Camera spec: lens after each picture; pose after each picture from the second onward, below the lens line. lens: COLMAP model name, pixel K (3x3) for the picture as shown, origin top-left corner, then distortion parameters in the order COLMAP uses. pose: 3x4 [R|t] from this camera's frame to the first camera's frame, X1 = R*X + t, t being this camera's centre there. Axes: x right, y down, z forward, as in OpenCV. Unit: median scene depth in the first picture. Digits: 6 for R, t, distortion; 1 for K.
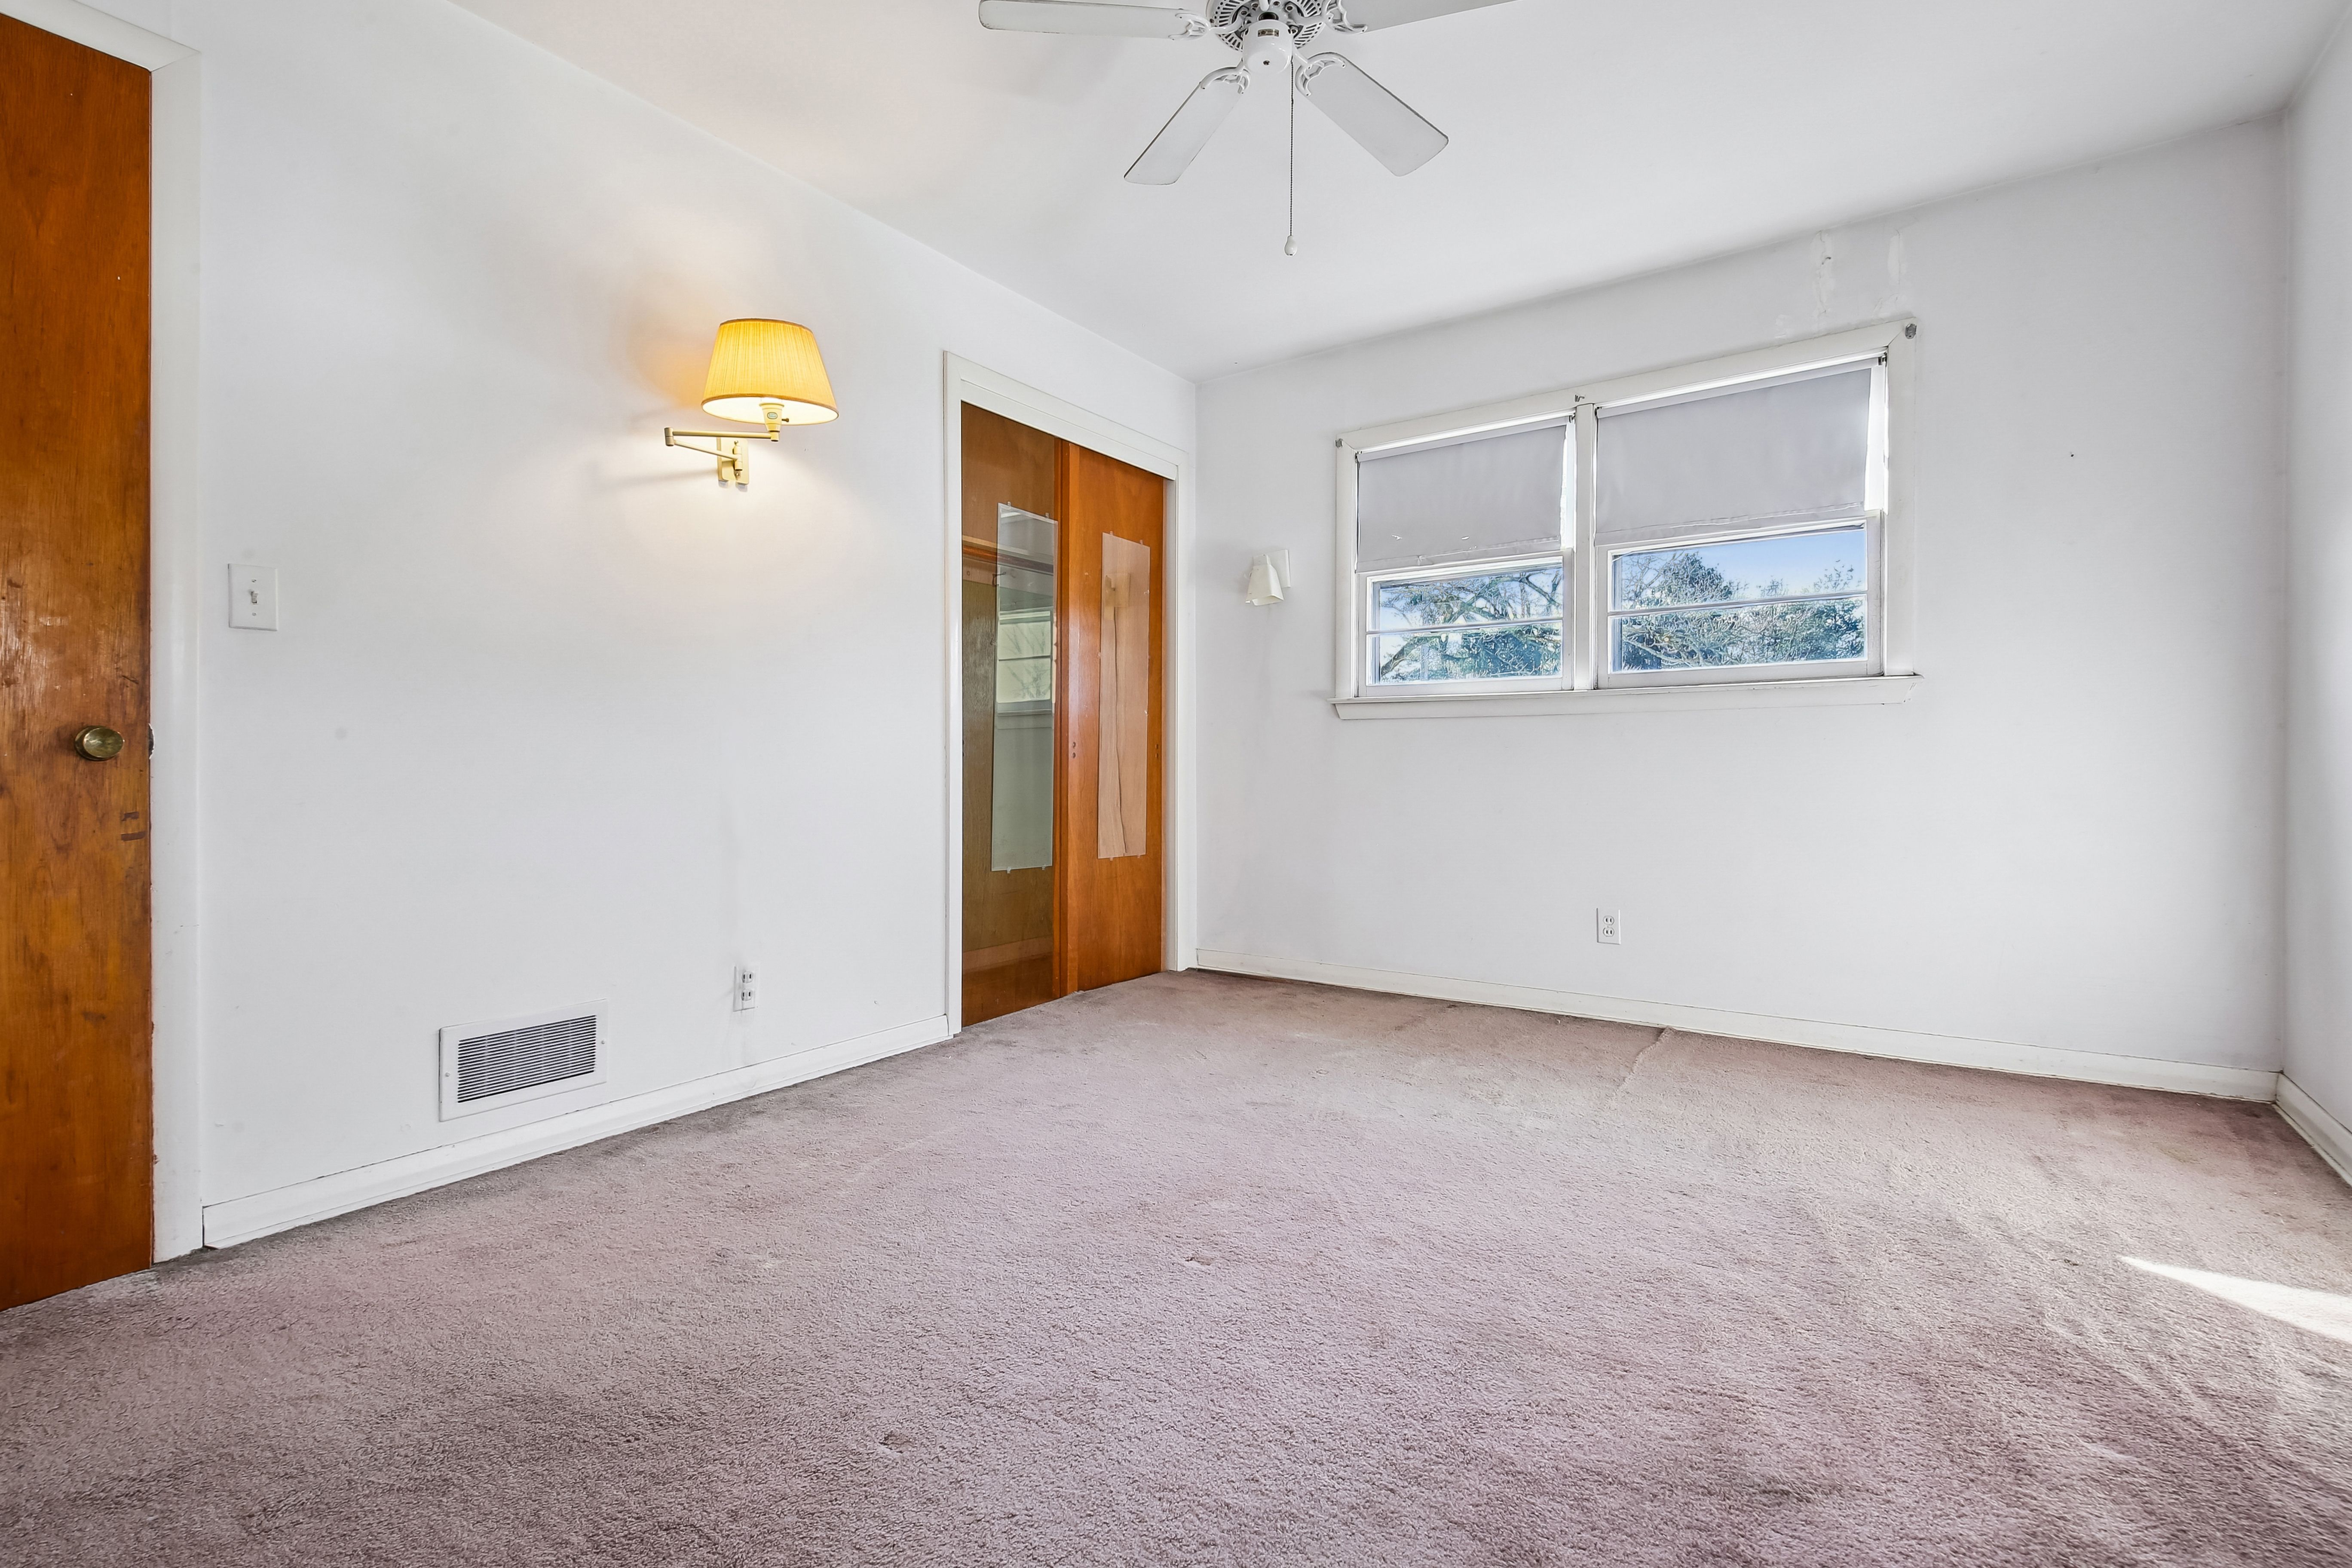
lens RADIAL K [[1092.6, 0, 1214.4], [0, 1092.6, 775.5], [0, 0, 1]] dist [-0.018439, -0.000558]
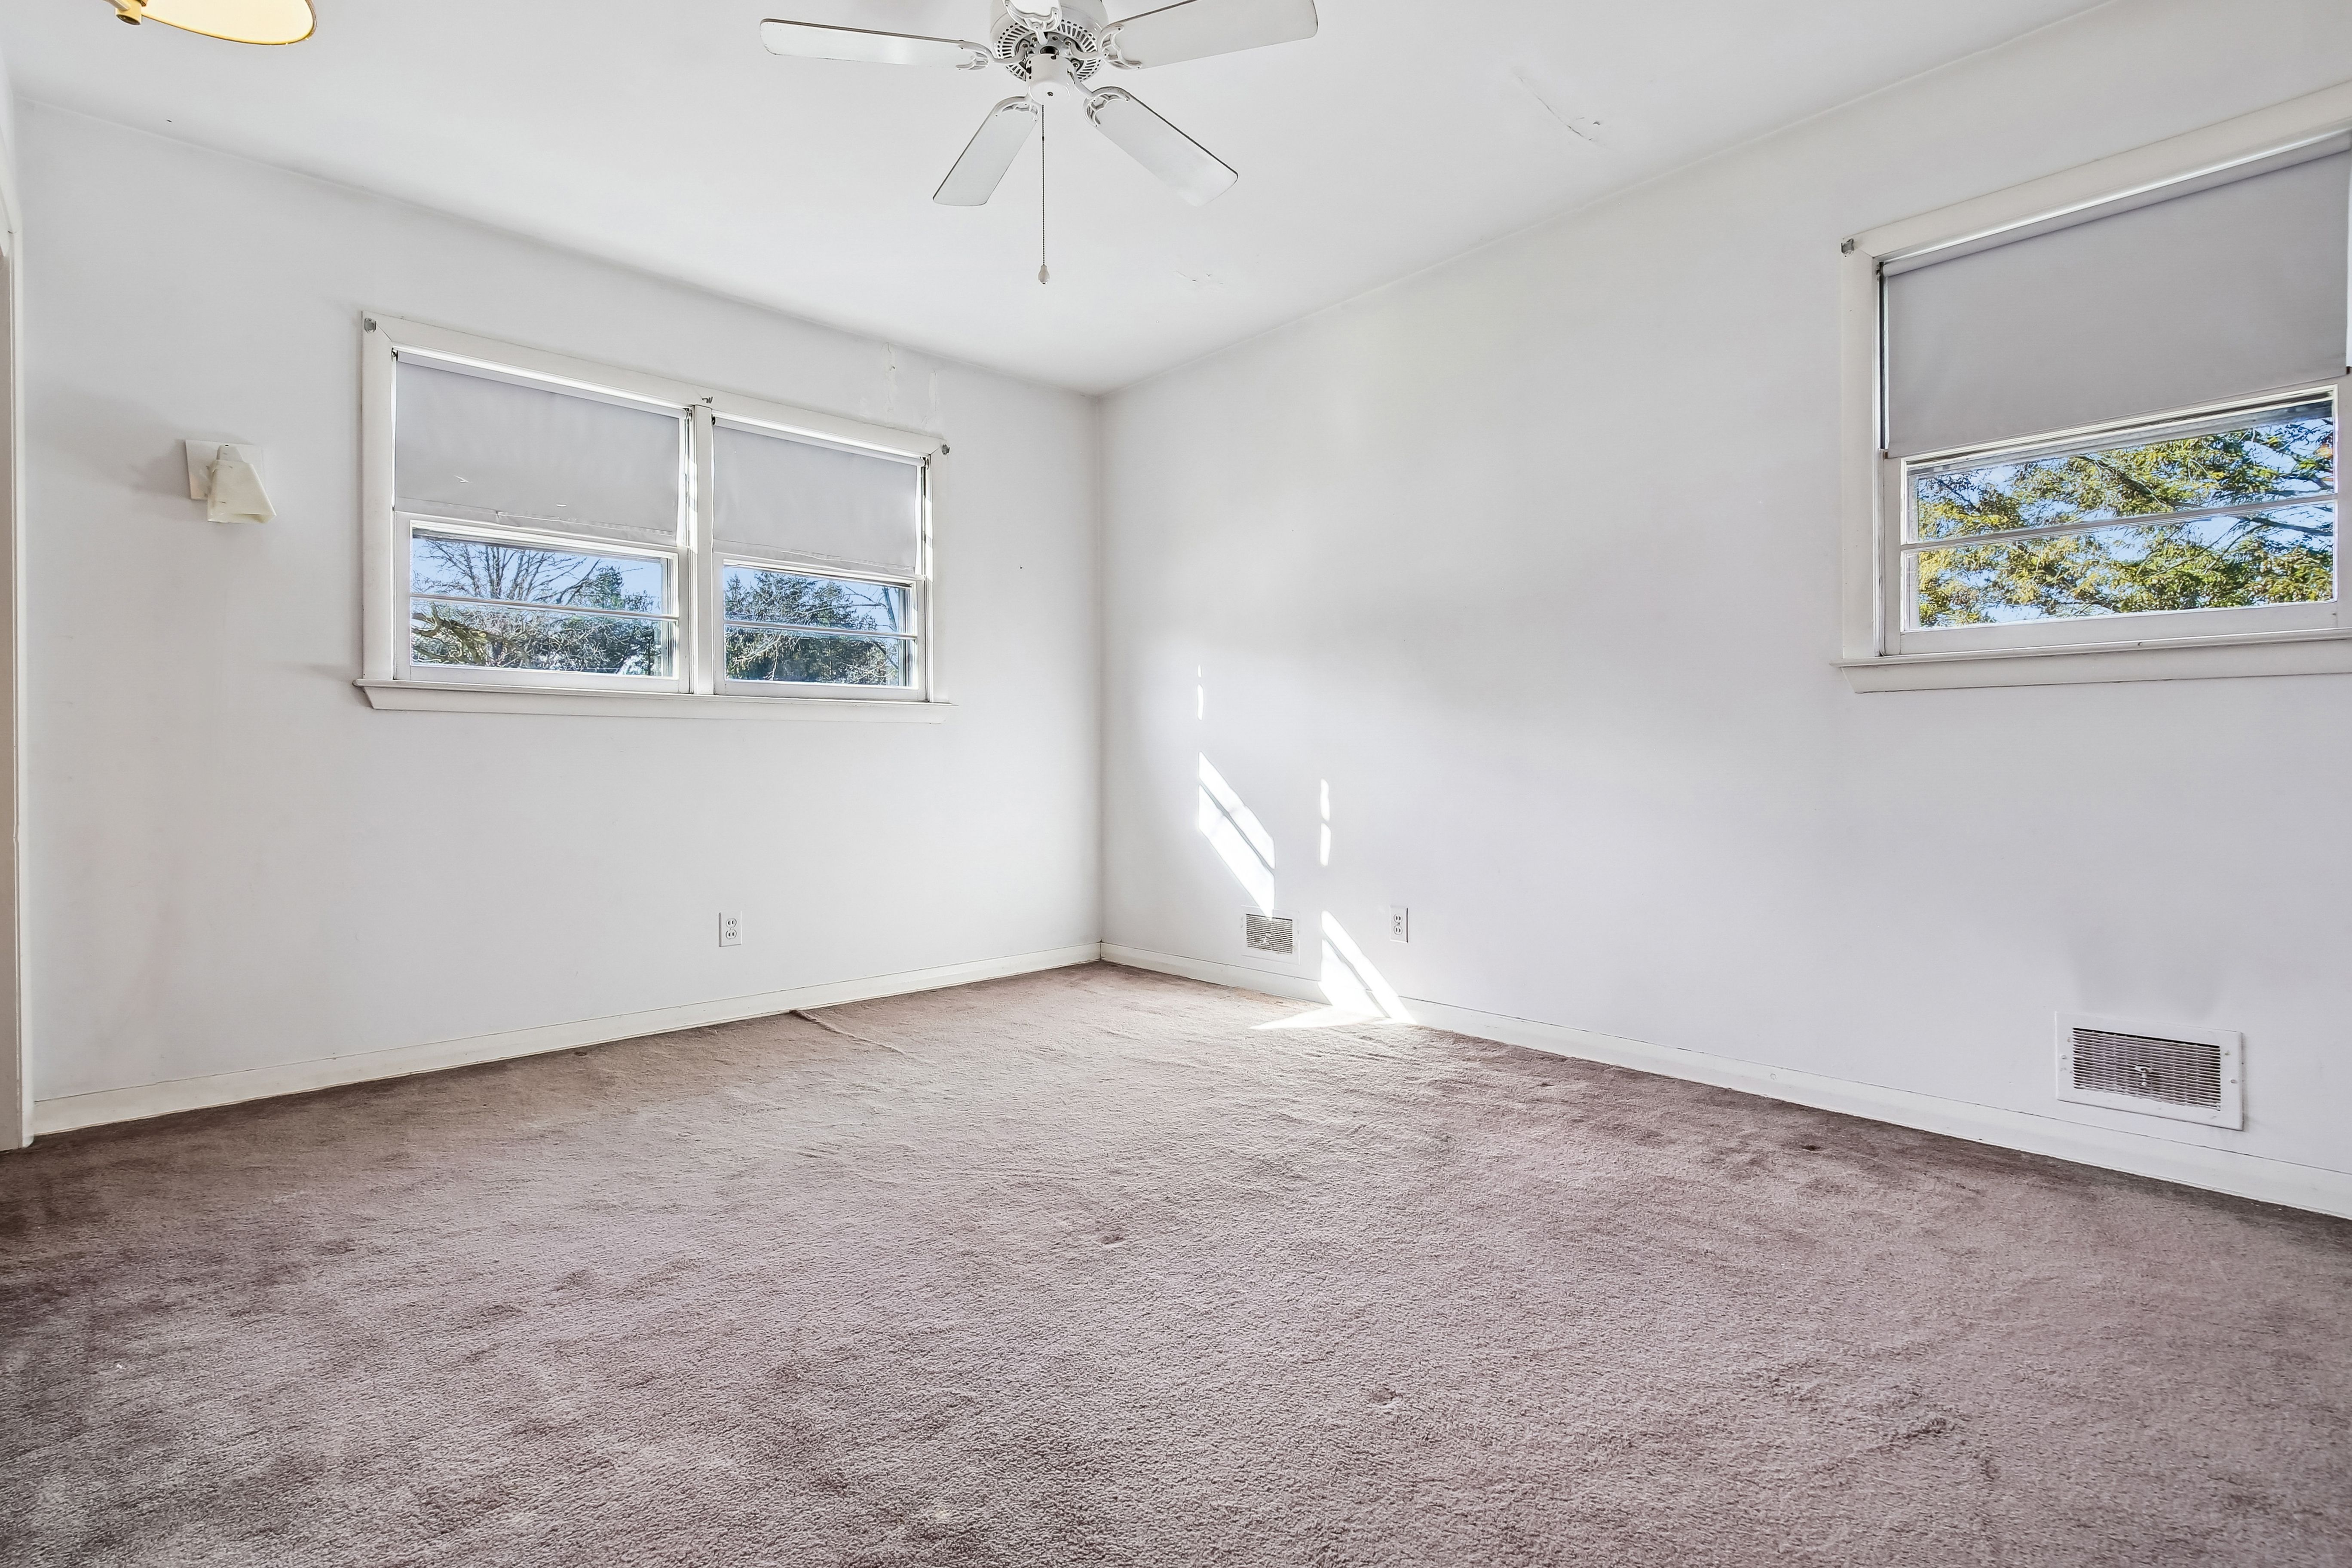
lens RADIAL K [[1092.6, 0, 1214.4], [0, 1092.6, 775.5], [0, 0, 1]] dist [-0.018439, -0.000558]
pose [[0.170903, -0.009628, 0.985241, -0.564124], [0.009874, 0.999919, 0.008059, -0.008842], [-0.985238, 0.008351, 0.170985, 0.379781]]
